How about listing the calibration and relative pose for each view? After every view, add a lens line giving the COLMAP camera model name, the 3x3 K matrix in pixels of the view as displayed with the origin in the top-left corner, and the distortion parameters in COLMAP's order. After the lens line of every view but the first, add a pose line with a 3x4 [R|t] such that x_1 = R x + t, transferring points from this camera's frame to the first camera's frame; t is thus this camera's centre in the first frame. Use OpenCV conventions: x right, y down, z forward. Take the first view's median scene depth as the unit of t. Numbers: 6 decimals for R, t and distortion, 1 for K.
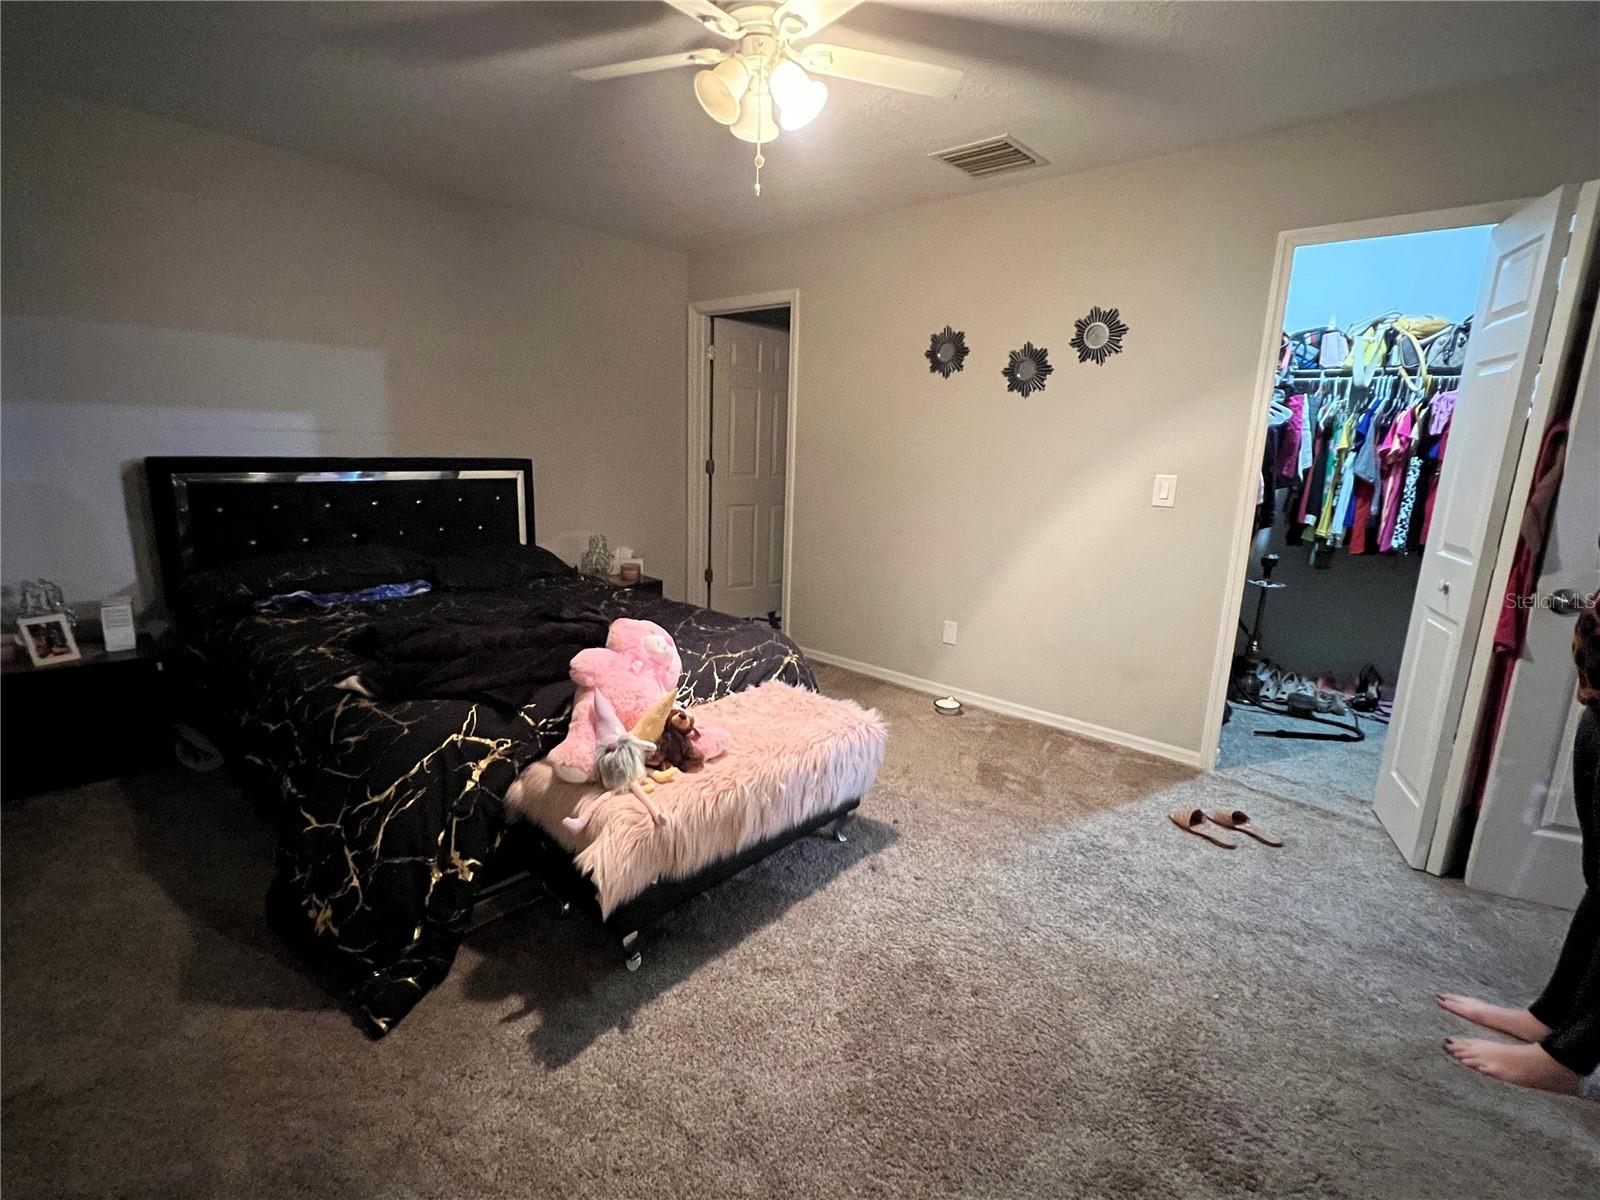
lens RADIAL K [[753.3, 0, 802.2], [0, 753.3, 600.4], [0, 0, 1]] dist [-0.003304, -0.000270]
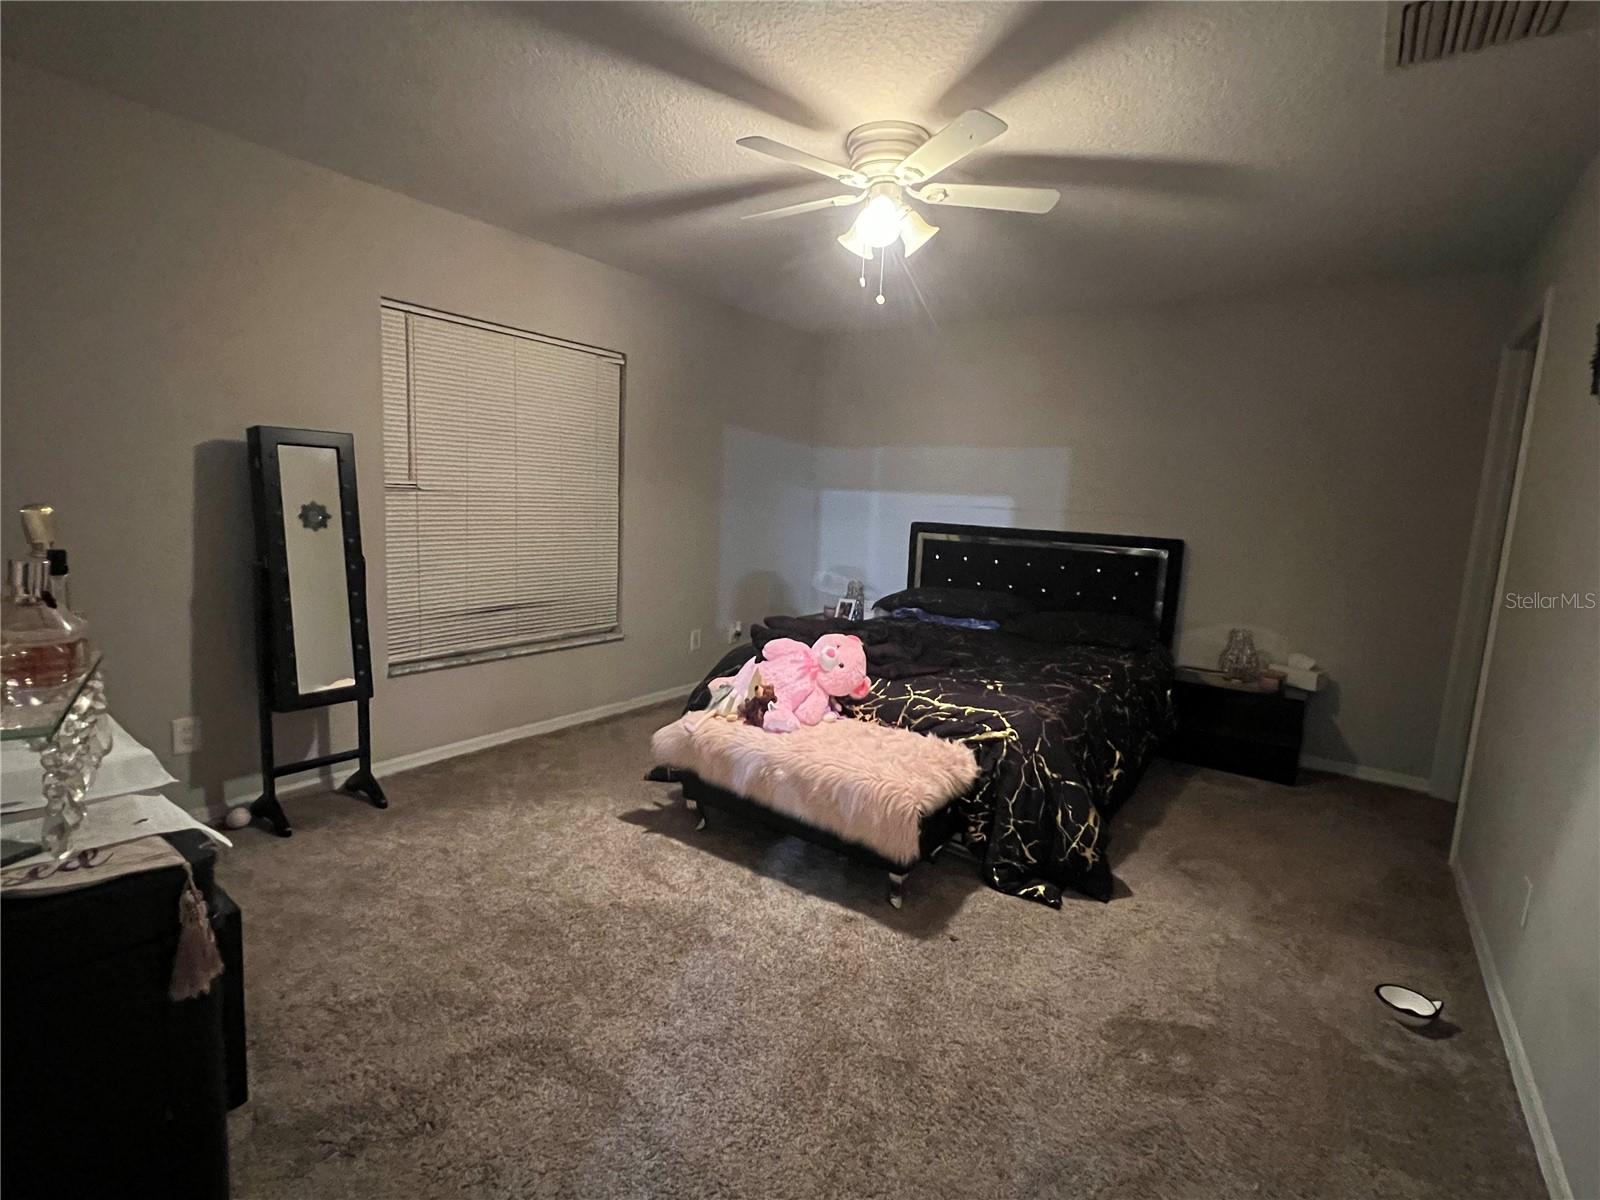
lens RADIAL K [[753.3, 0, 803.0], [0, 753.3, 599.2], [0, 0, 1]] dist [-0.003304, -0.000270]
pose [[0.107295, 0.109300, -0.988201, 1.078767], [-0.243599, 0.966533, 0.080454, -0.126191], [0.963923, 0.232092, 0.130330, 0.749610]]
